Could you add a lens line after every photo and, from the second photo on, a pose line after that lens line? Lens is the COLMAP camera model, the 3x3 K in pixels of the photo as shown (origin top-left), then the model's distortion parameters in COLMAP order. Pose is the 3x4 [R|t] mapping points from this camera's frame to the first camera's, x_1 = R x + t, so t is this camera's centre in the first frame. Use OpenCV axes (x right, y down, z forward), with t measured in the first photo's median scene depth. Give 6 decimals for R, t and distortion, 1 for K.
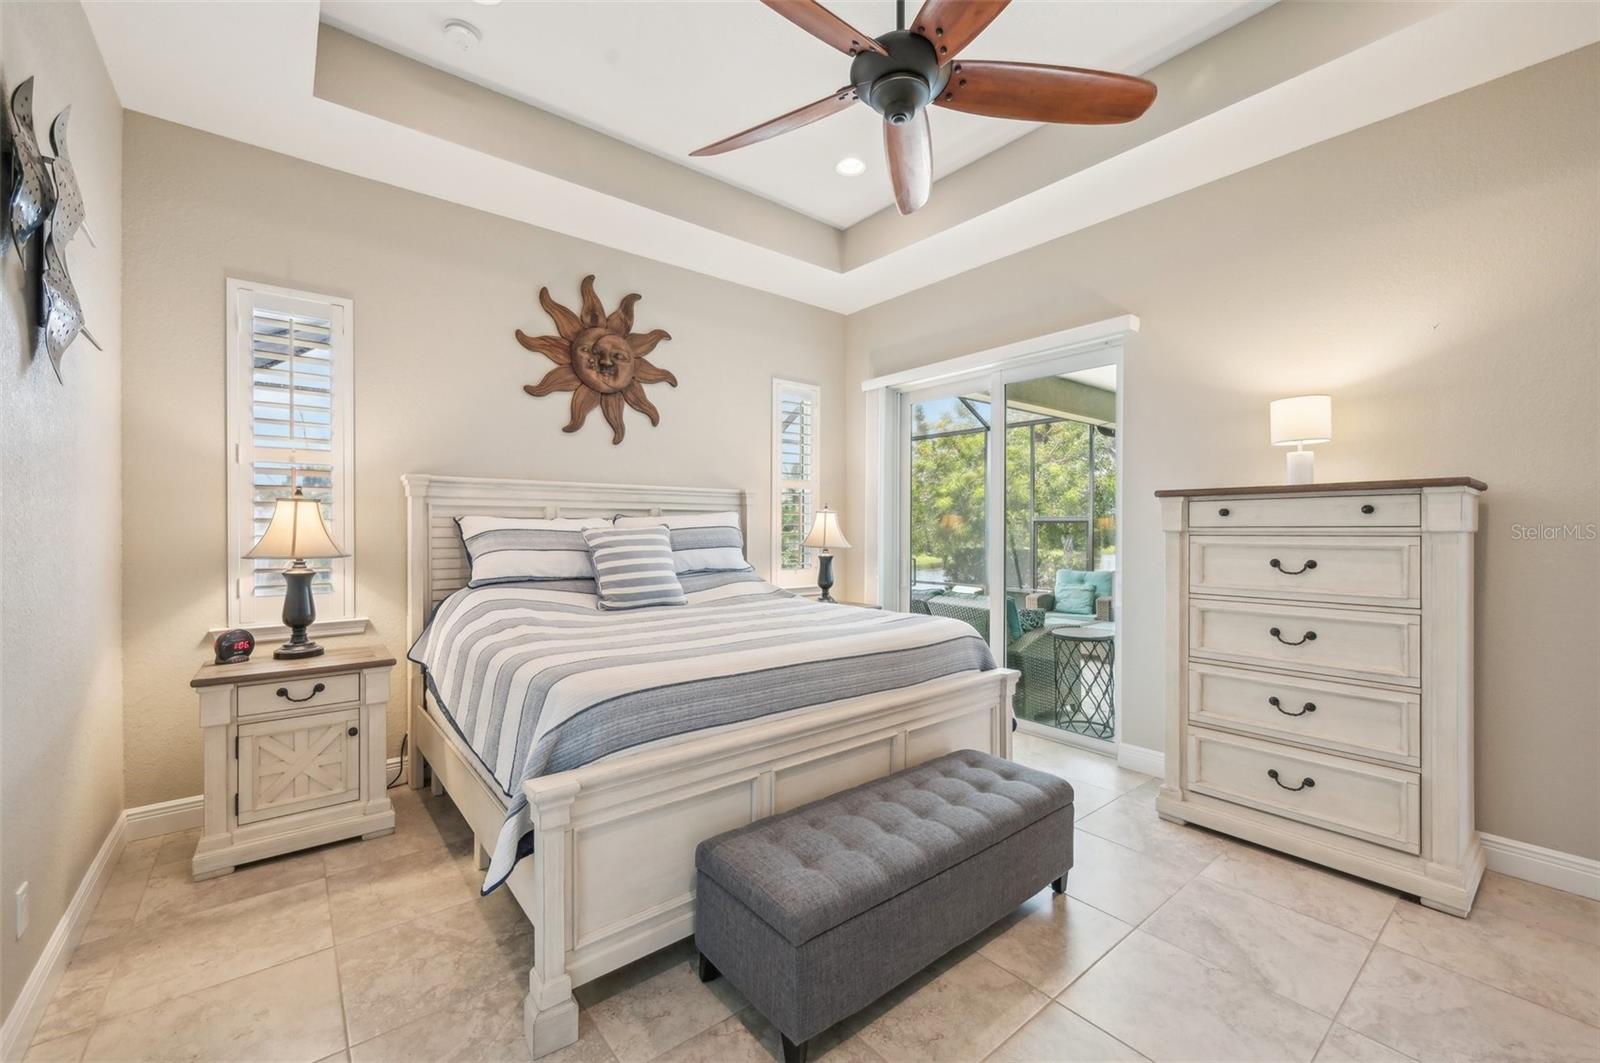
lens RADIAL K [[651.6, 0, 797.0], [0, 651.6, 530.2], [0, 0, 1]] dist [0.002709, 0.000181]
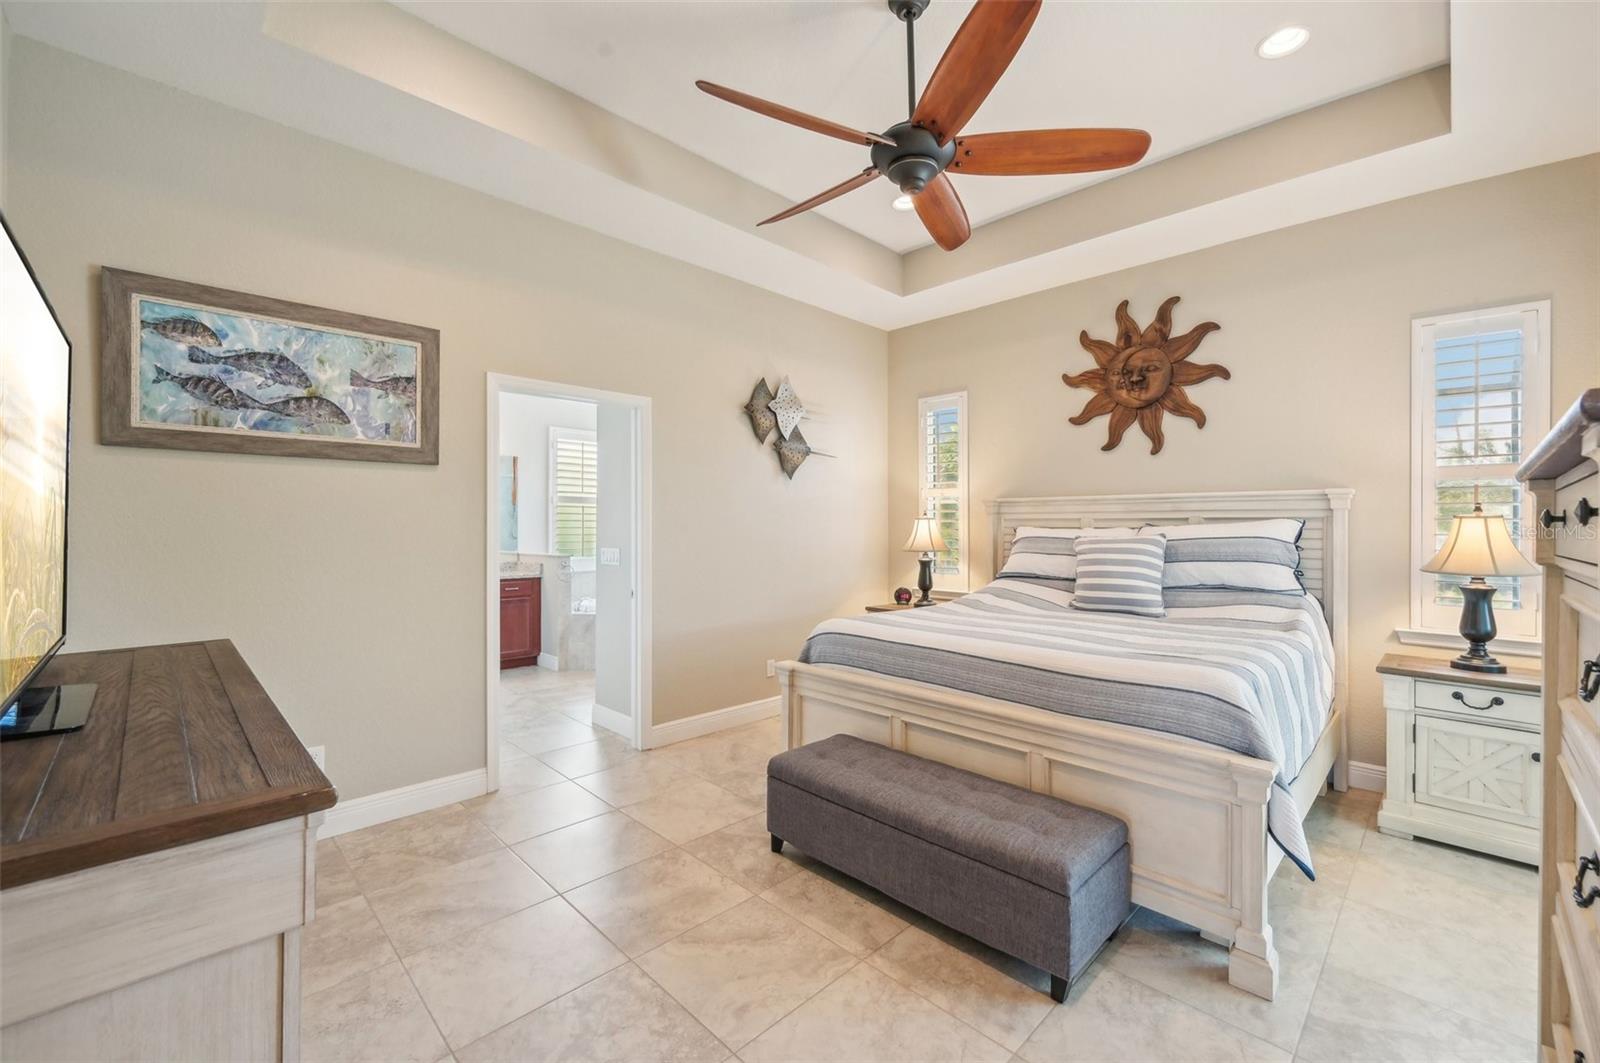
lens RADIAL K [[651.6, 0, 795.4], [0, 651.6, 530.1], [0, 0, 1]] dist [0.002709, 0.000181]
pose [[0.088138, 0.001520, -0.996107, 0.695202], [-0.012482, 0.999922, 0.000421, -0.007822], [0.996030, 0.012396, 0.088150, 0.362829]]
